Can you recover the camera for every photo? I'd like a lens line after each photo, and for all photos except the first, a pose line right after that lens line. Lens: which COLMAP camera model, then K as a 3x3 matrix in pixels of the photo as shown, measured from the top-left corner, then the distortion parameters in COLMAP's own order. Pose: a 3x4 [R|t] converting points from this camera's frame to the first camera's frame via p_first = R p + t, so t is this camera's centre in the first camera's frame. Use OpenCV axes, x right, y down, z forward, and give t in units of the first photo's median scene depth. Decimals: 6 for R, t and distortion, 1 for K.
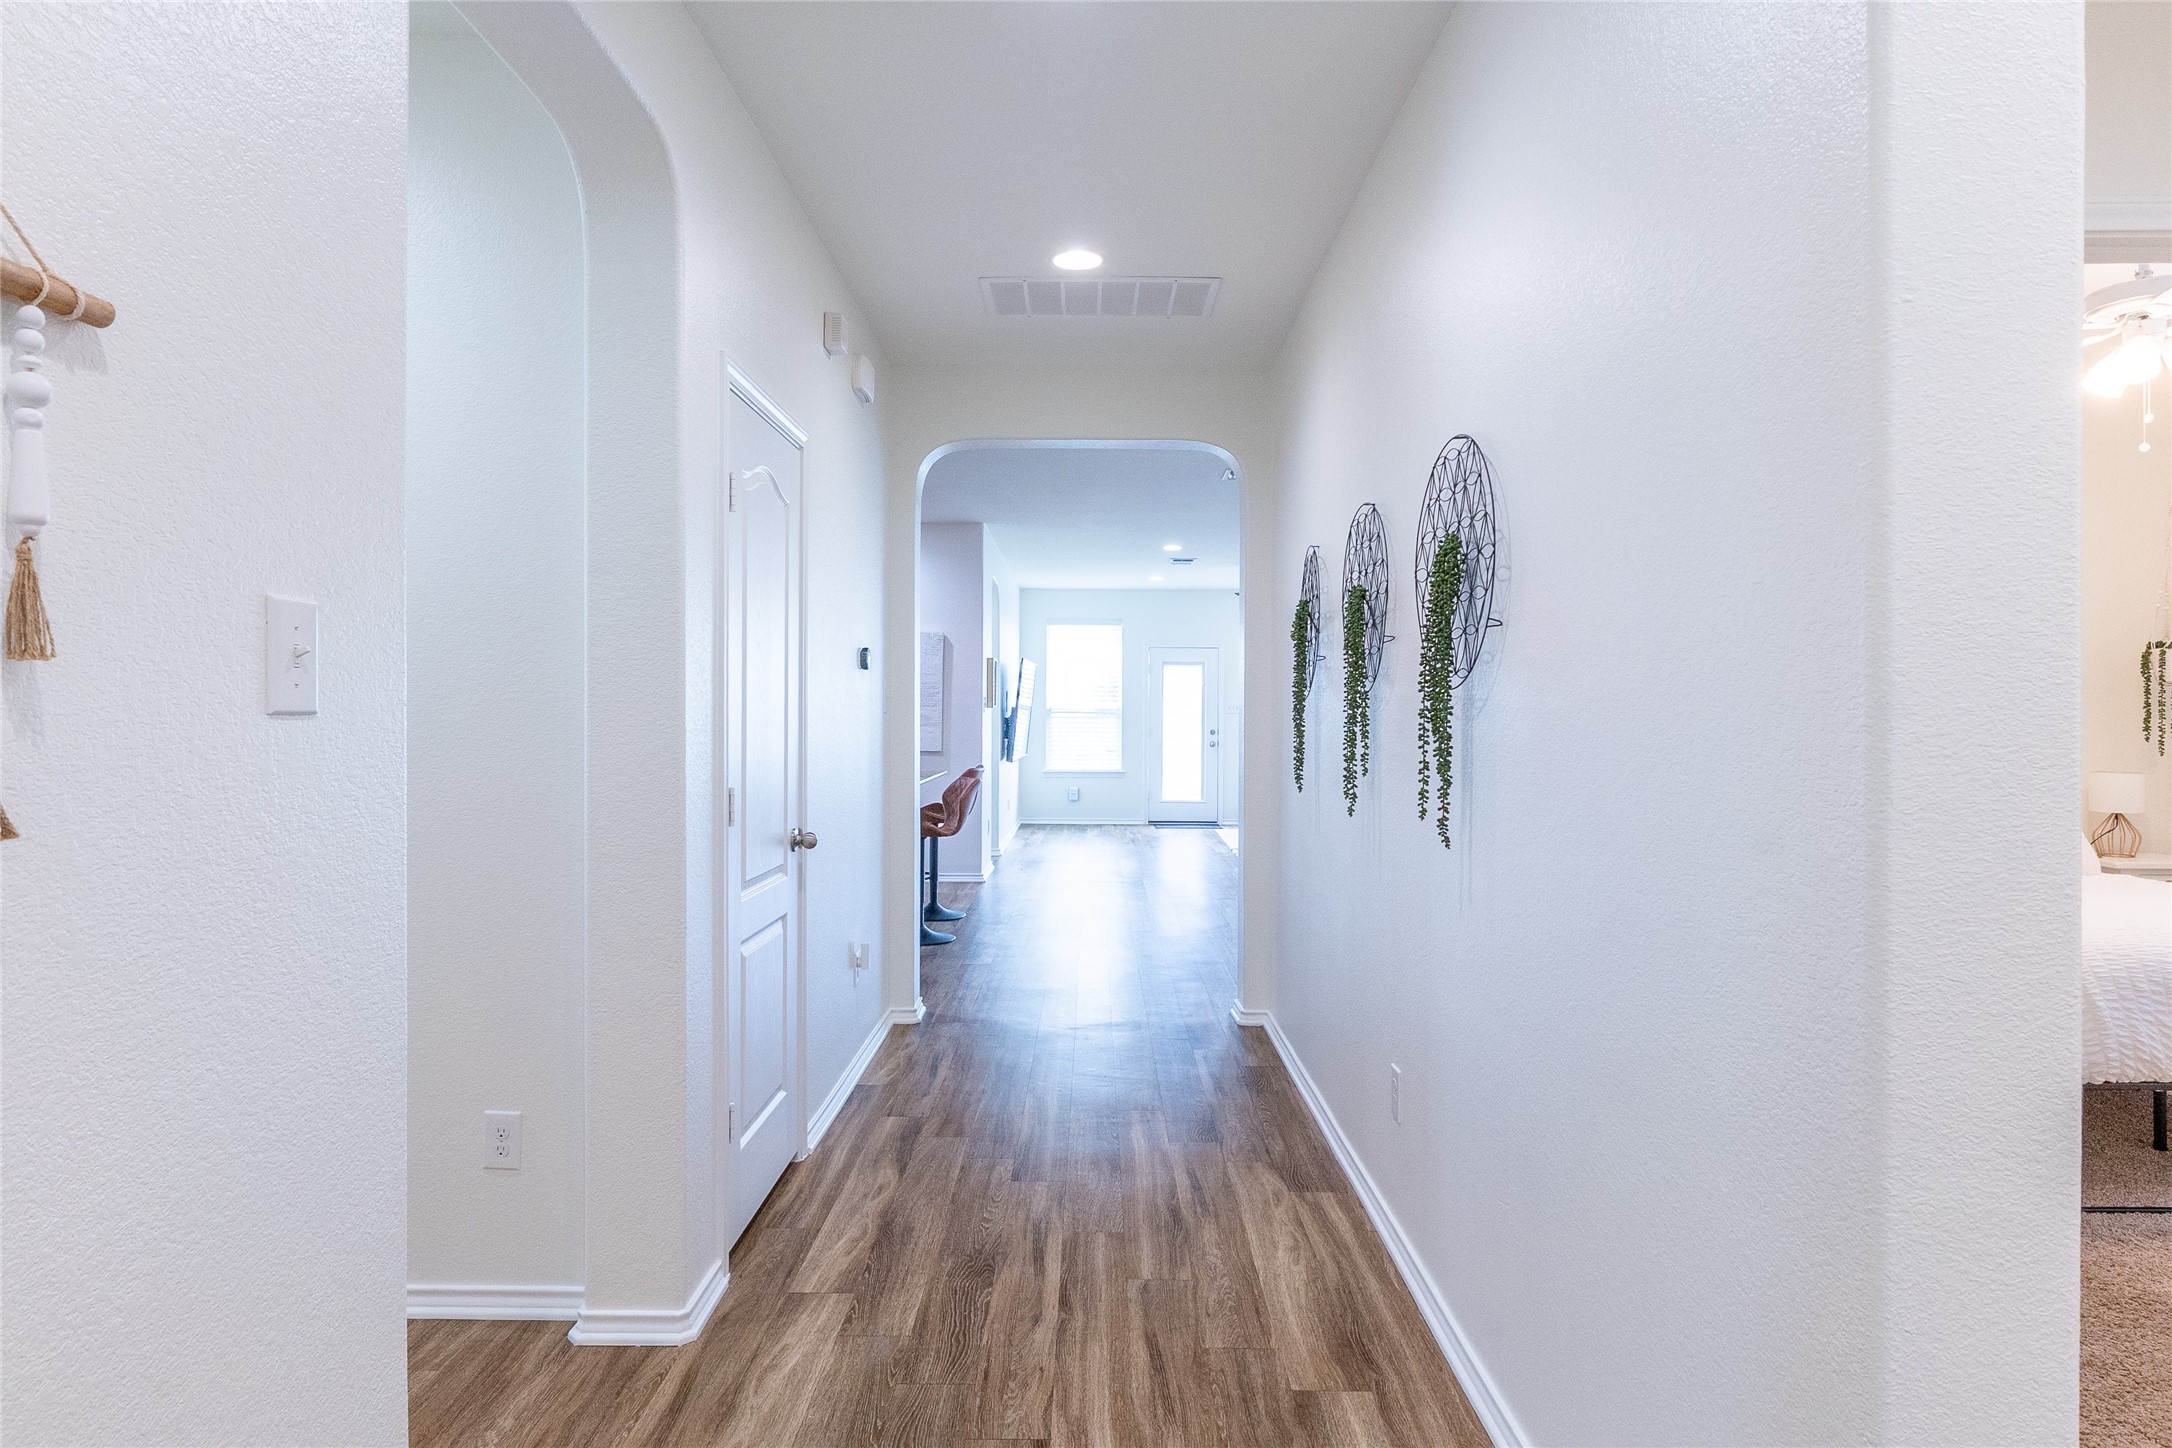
lens RADIAL K [[1260.4, 0, 1097.6], [0, 1260.4, 725.7], [0, 0, 1]] dist [-0.006139, -0.000319]
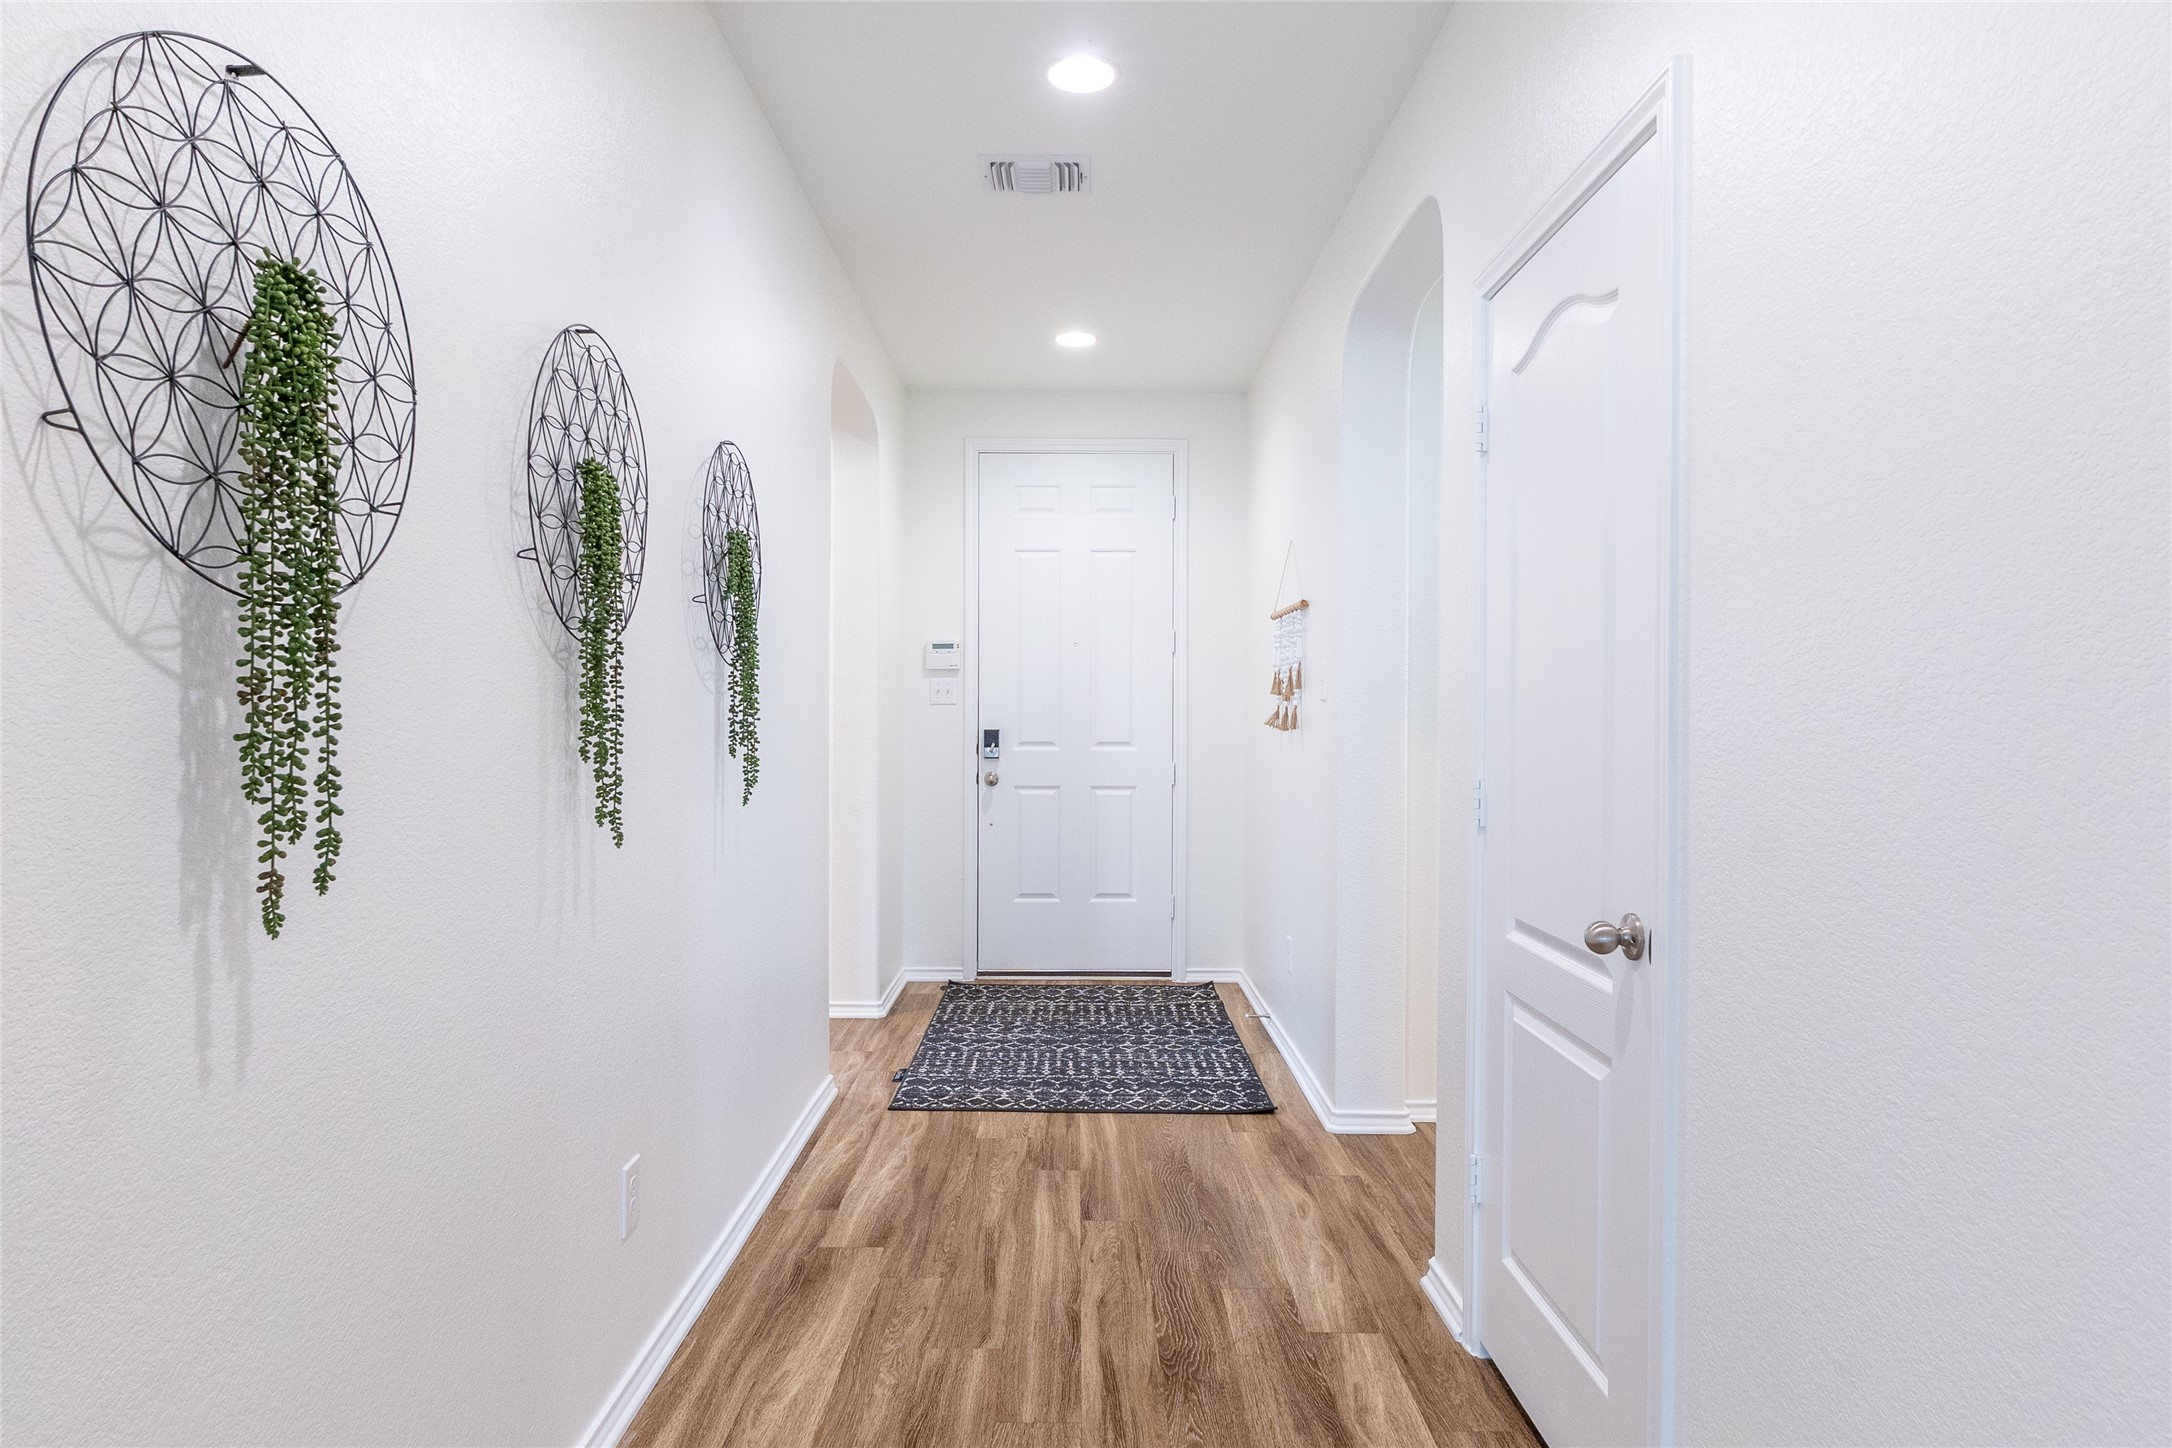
lens RADIAL K [[1272.5, 0, 1097.1], [0, 1272.5, 714.3], [0, 0, 1]] dist [0.007395, 0.001238]
pose [[-0.999896, -0.007997, -0.012014, -0.026864], [-0.008162, 0.999873, 0.013722, -0.004305], [0.011903, 0.013819, -0.999834, 1.850706]]
